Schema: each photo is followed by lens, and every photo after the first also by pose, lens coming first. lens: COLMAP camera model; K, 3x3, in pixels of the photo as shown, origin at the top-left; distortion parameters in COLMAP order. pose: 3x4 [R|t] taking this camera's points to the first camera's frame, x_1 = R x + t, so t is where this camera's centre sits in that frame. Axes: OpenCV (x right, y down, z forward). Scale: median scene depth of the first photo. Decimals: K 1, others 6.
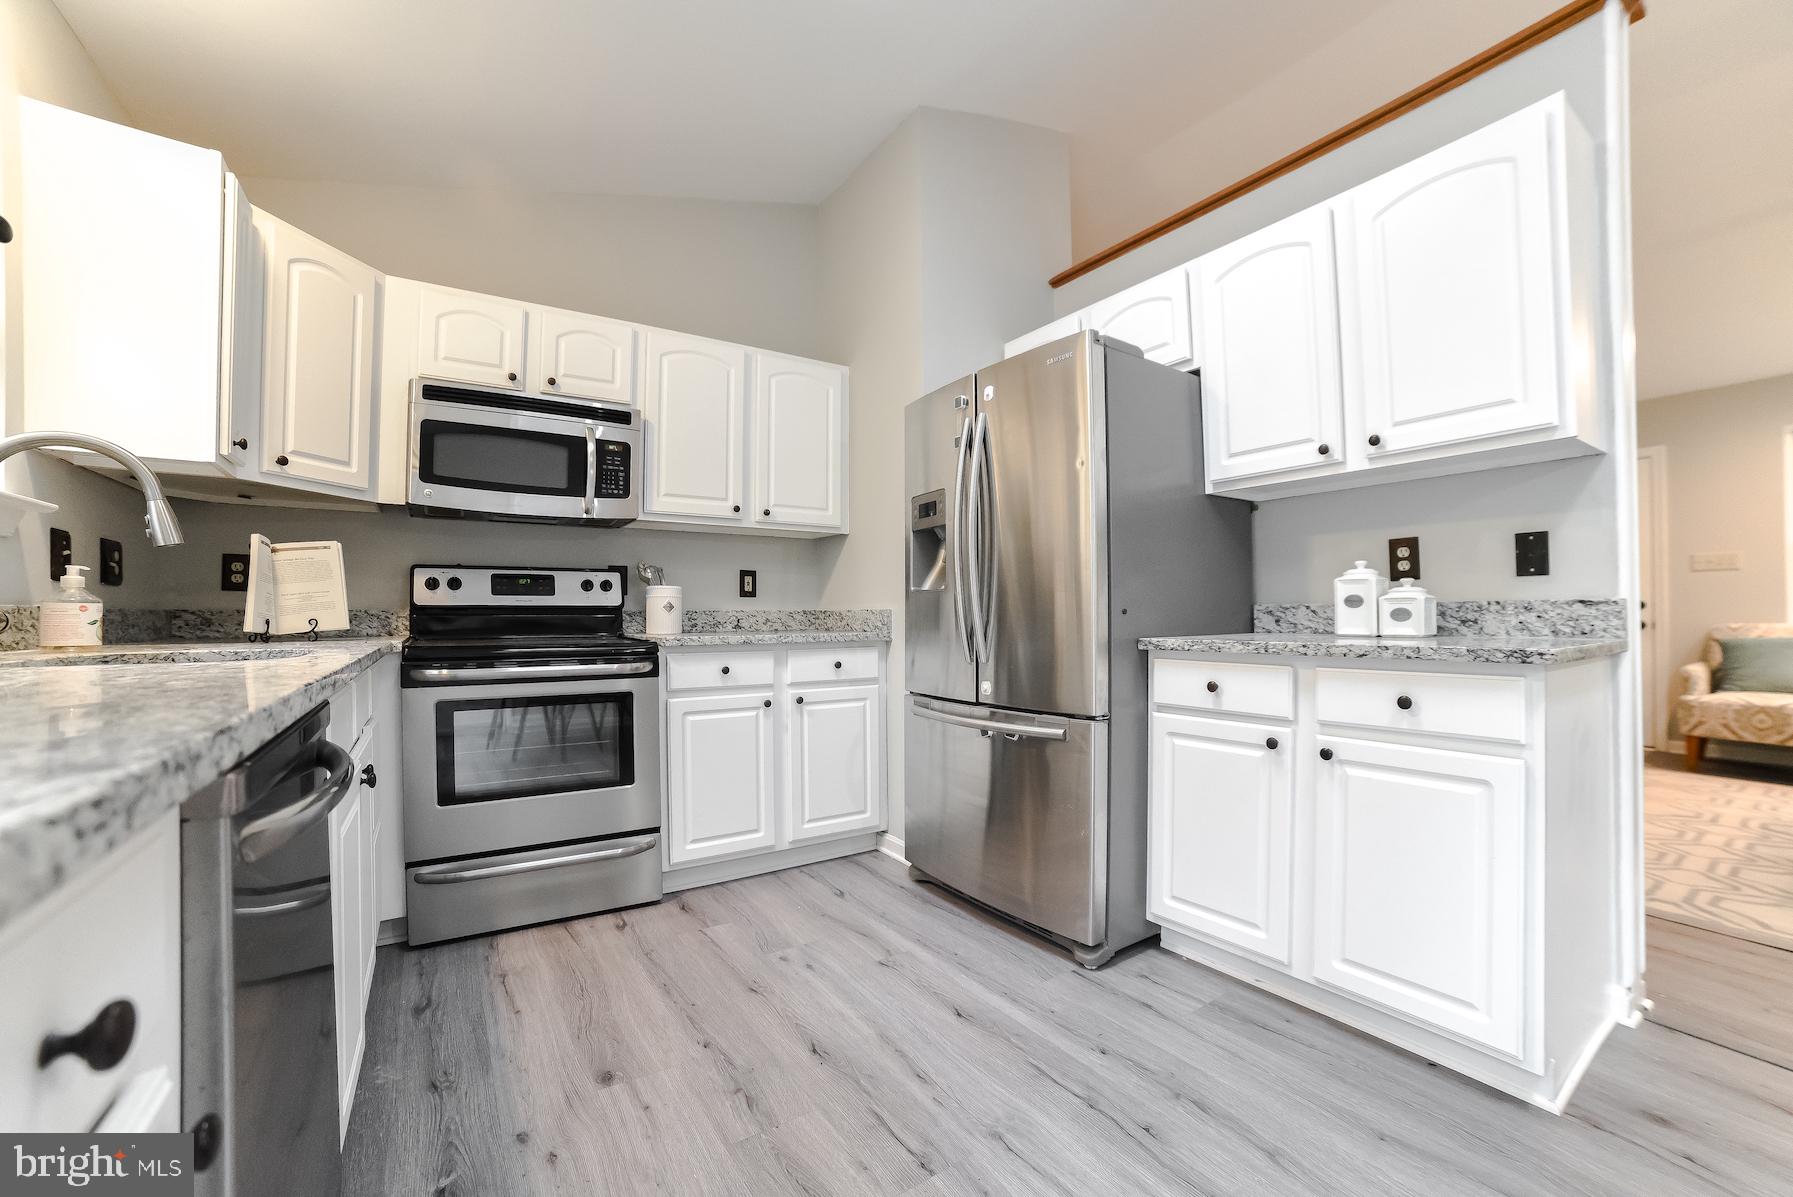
lens RADIAL K [[720.3, 0, 902.4], [0, 720.3, 606.9], [0, 0, 1]] dist [-0.107884, 0.039277]
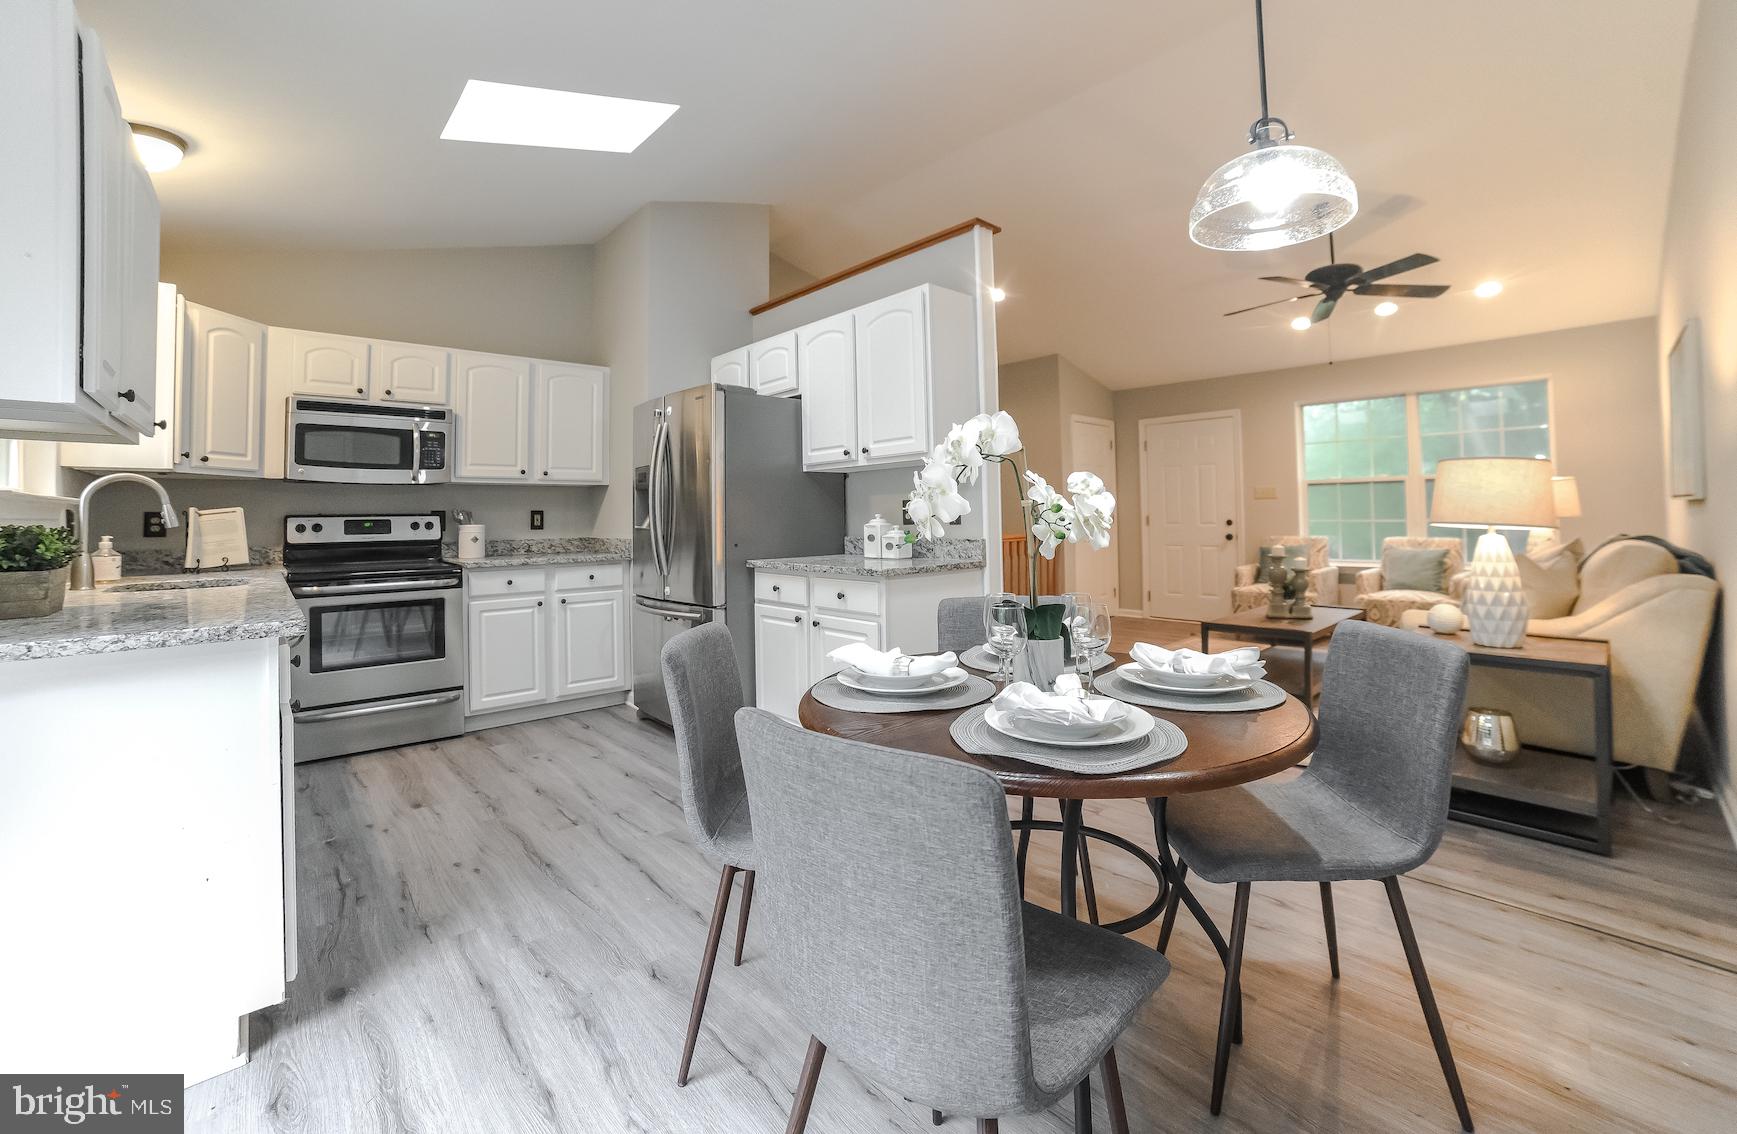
lens RADIAL K [[717.0, 0, 866.1], [0, 717.0, 488.8], [0, 0, 1]] dist [-0.082735, 0.031778]
pose [[0.990067, -0.006279, 0.140459, 0.303505], [0.010160, 0.999586, -0.026930, -0.065205], [-0.140231, 0.028090, 0.989720, -0.614346]]
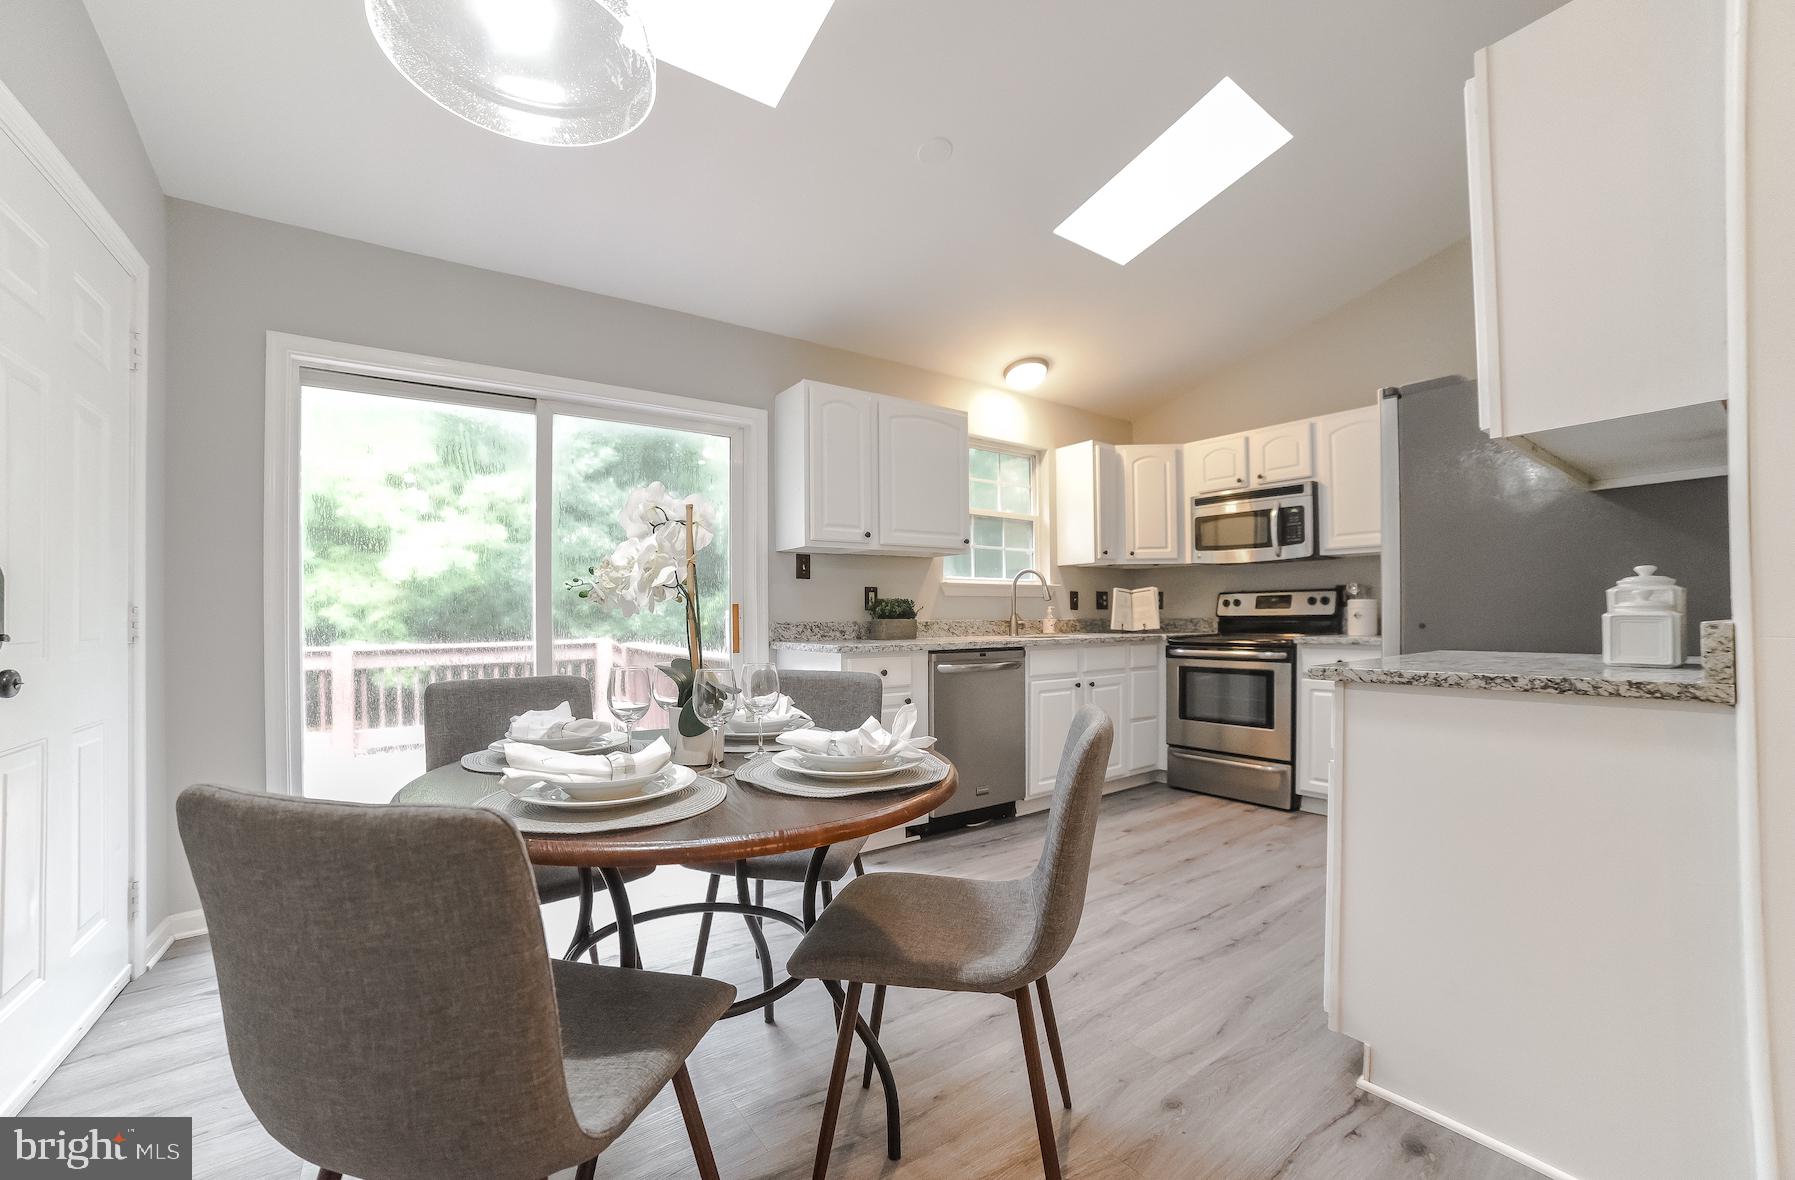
lens RADIAL K [[733.5, 0, 928.0], [0, 733.5, 611.9], [0, 0, 1]] dist [-0.058356, 0.000219]
pose [[0.062409, -0.004683, -0.998040, 1.109660], [0.020594, 0.999782, -0.003404, -0.020656], [0.997838, -0.020341, 0.062491, 0.122020]]
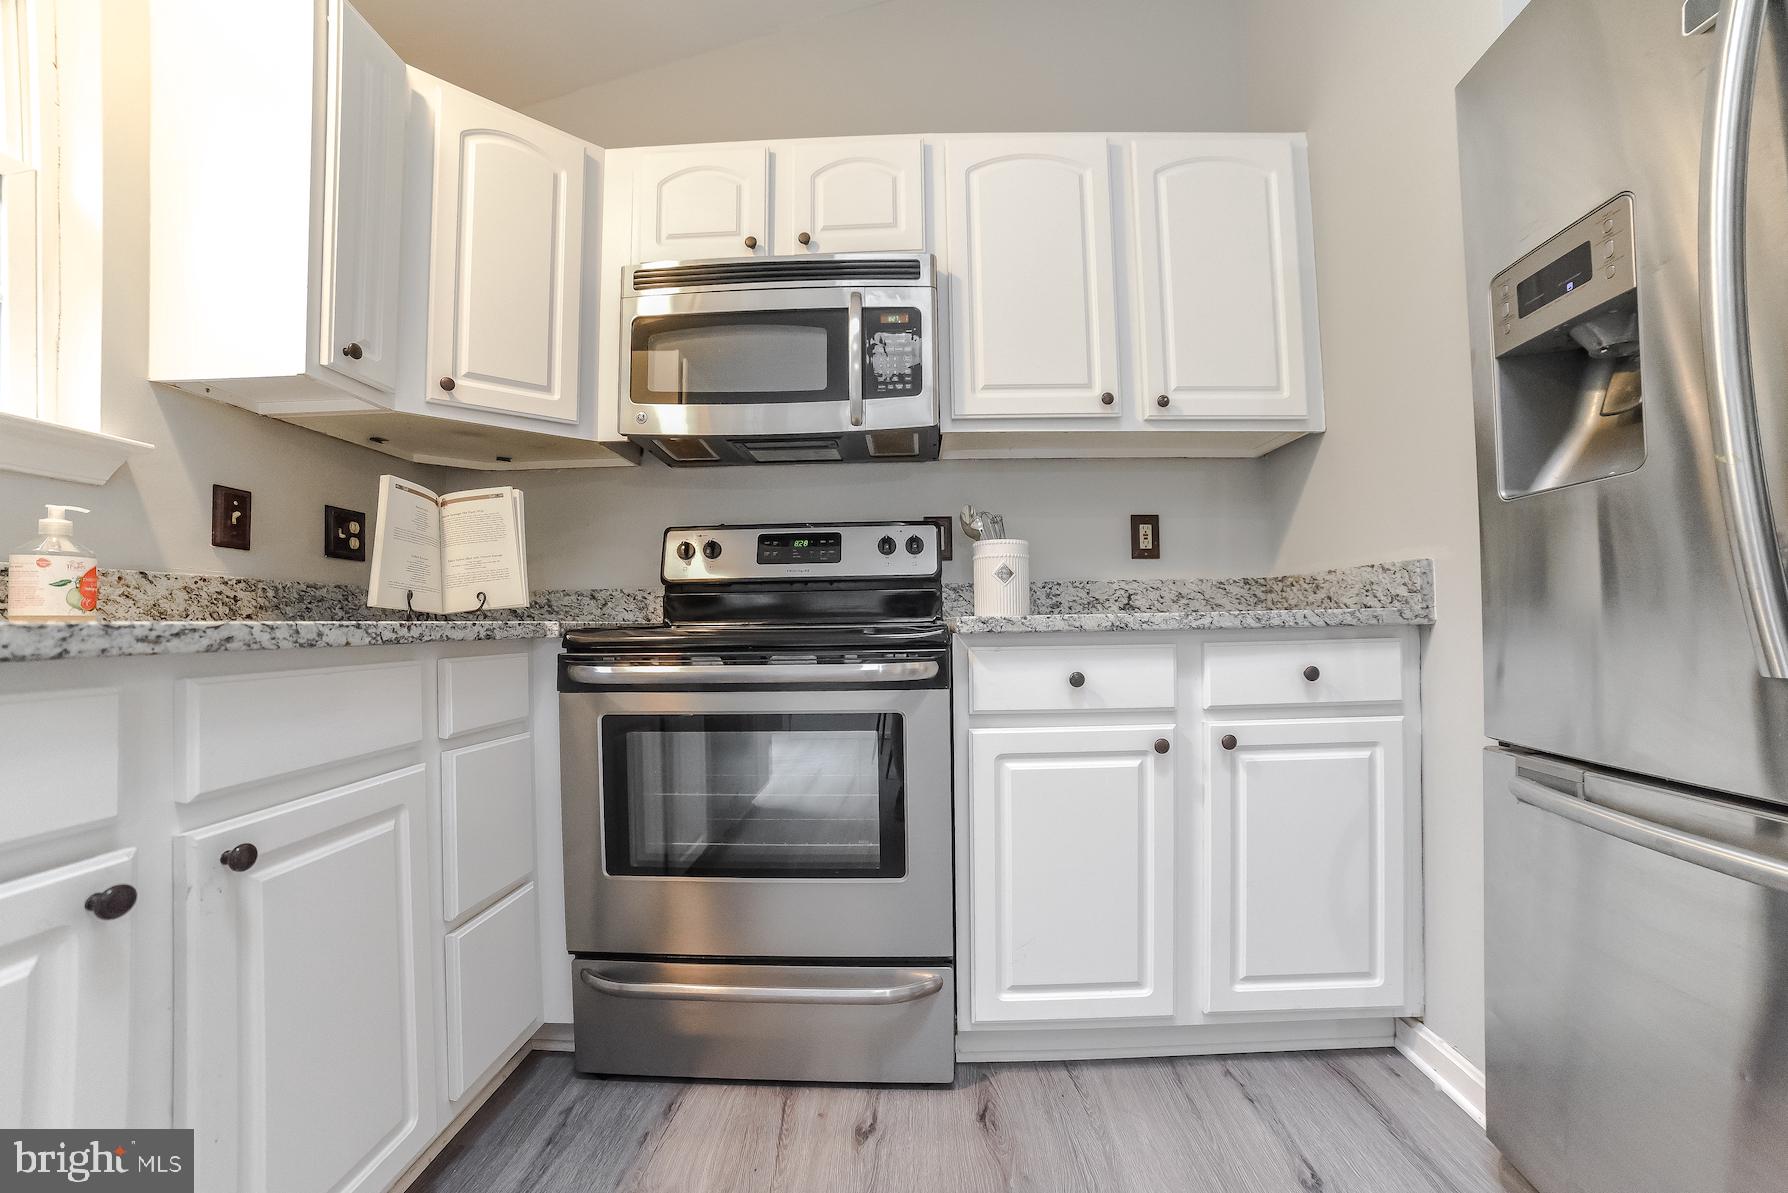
lens RADIAL K [[718.3, 0, 899.9], [0, 718.3, 604.9], [0, 0, 1]] dist [-0.107884, 0.039277]
pose [[0.814901, -0.022528, -0.579162, -0.048006], [0.019137, 0.999745, -0.011962, 0.037915], [0.579284, -0.001336, 0.815125, 0.501814]]
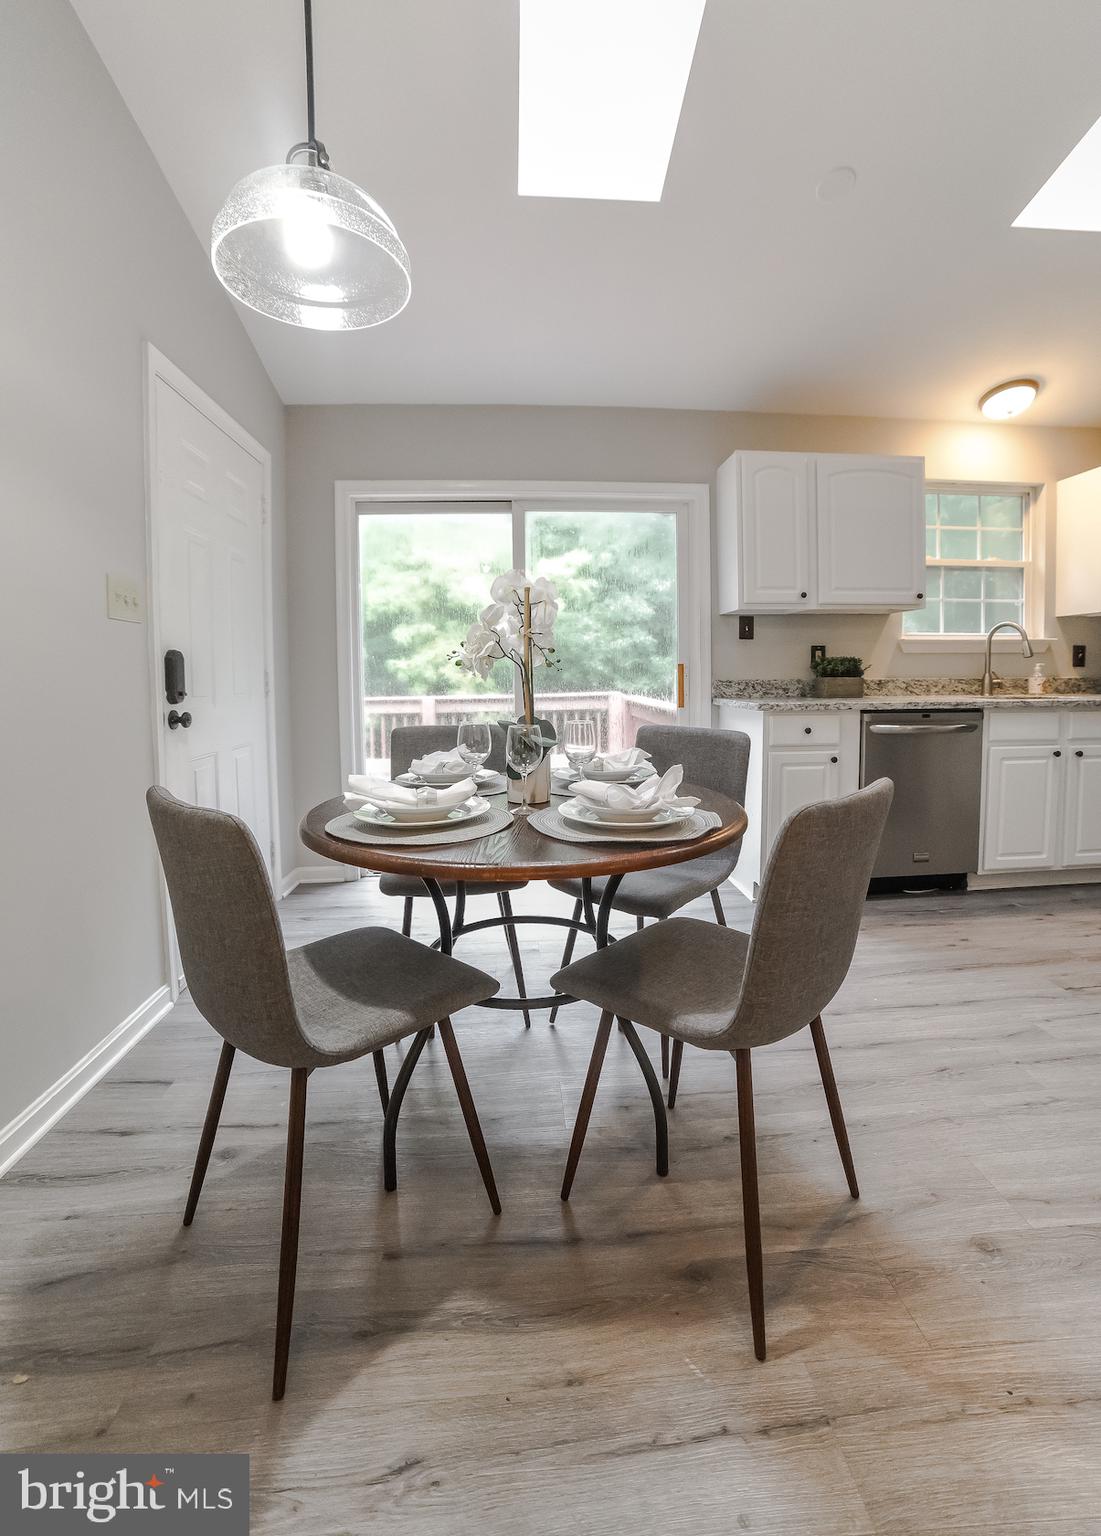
lens RADIAL K [[673.2, 0, 572.2], [0, 673.2, 703.9], [0, 0, 1]] dist [-0.091349, 0.058115]
pose [[-0.471947, 0.046390, -0.880405, 1.068415], [0.021387, 0.998923, 0.041170, -0.026109], [0.881367, 0.000601, -0.472431, 0.309666]]
